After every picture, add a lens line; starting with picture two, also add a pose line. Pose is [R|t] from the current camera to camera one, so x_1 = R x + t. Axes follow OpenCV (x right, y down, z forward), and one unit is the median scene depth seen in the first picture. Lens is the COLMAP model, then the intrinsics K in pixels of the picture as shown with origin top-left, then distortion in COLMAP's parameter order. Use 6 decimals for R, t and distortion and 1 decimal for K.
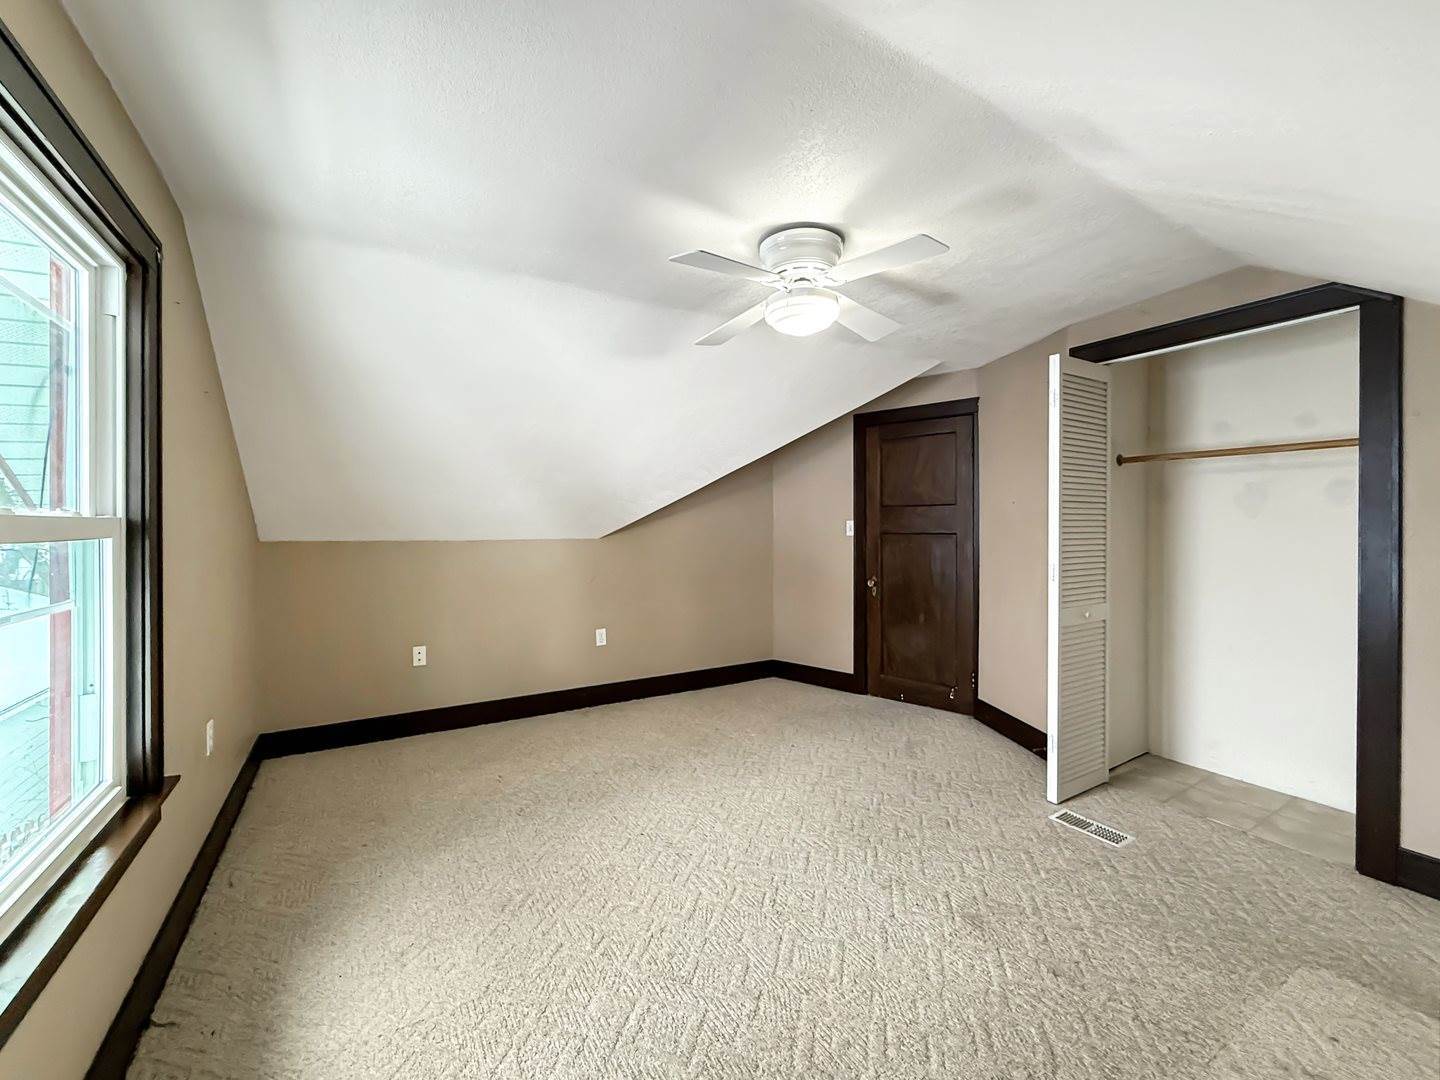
lens RADIAL K [[589.5, 0, 717.3], [0, 589.5, 531.5], [0, 0, 1]] dist [0.001952, -0.000399]
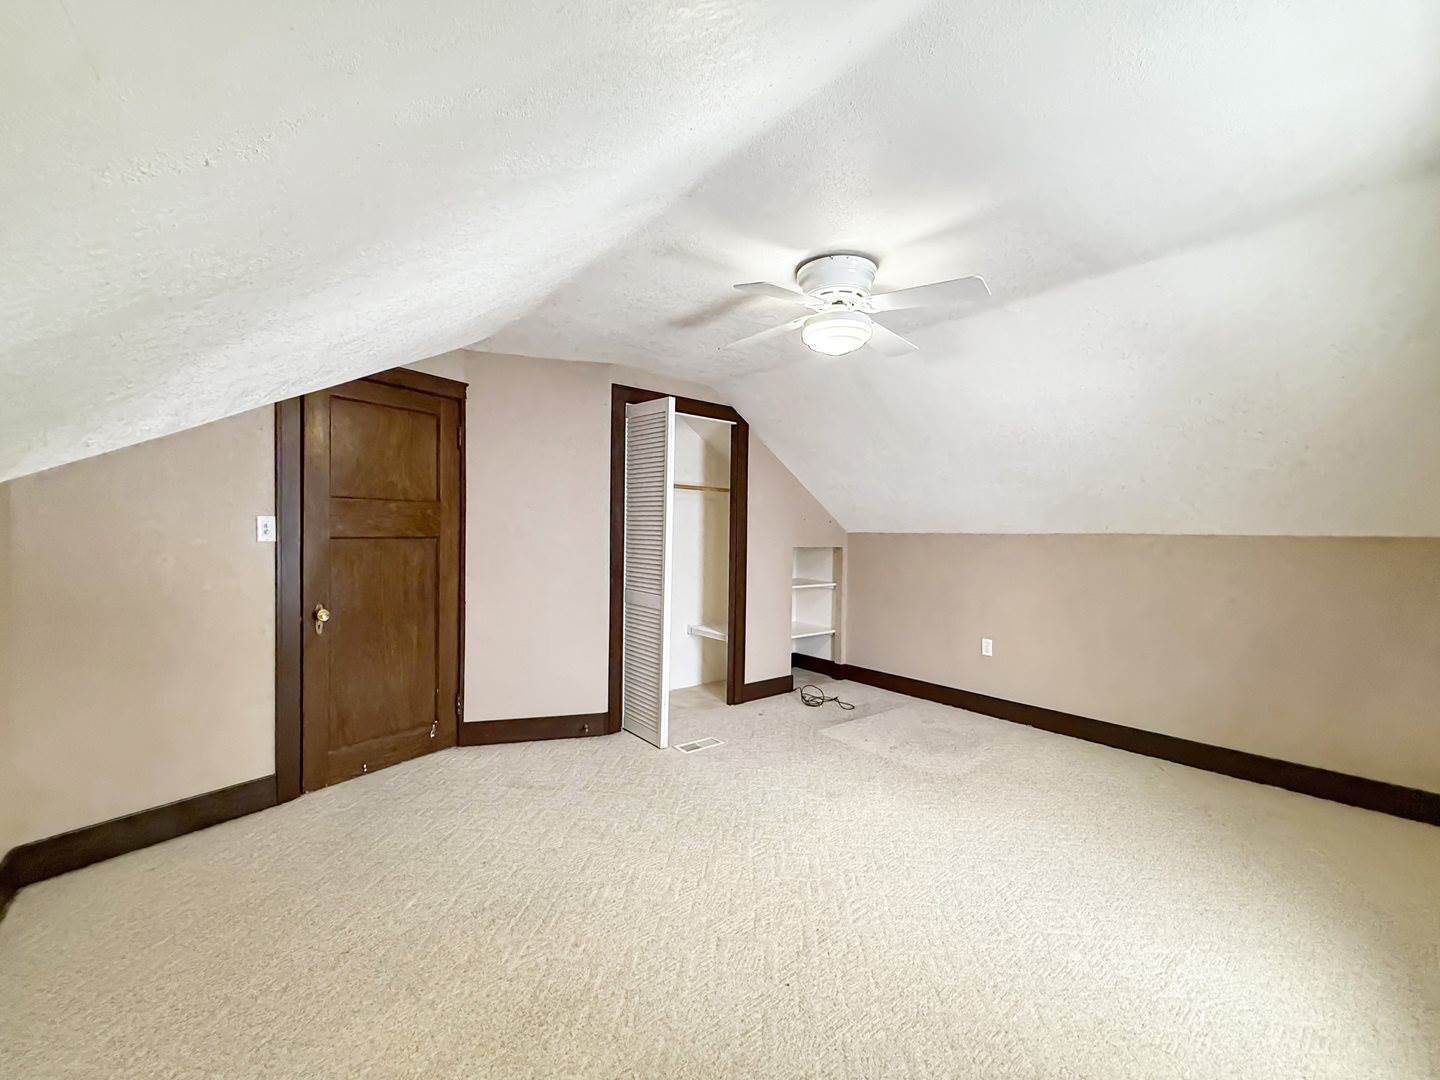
lens RADIAL K [[589.5, 0, 716.2], [0, 589.5, 540.2], [0, 0, 1]] dist [0.001952, -0.000399]
pose [[-0.140334, -0.005866, 0.990087, -0.487448], [0.002124, 0.999978, 0.006226, 0.003047], [-0.990102, 0.002977, -0.140319, 0.740561]]
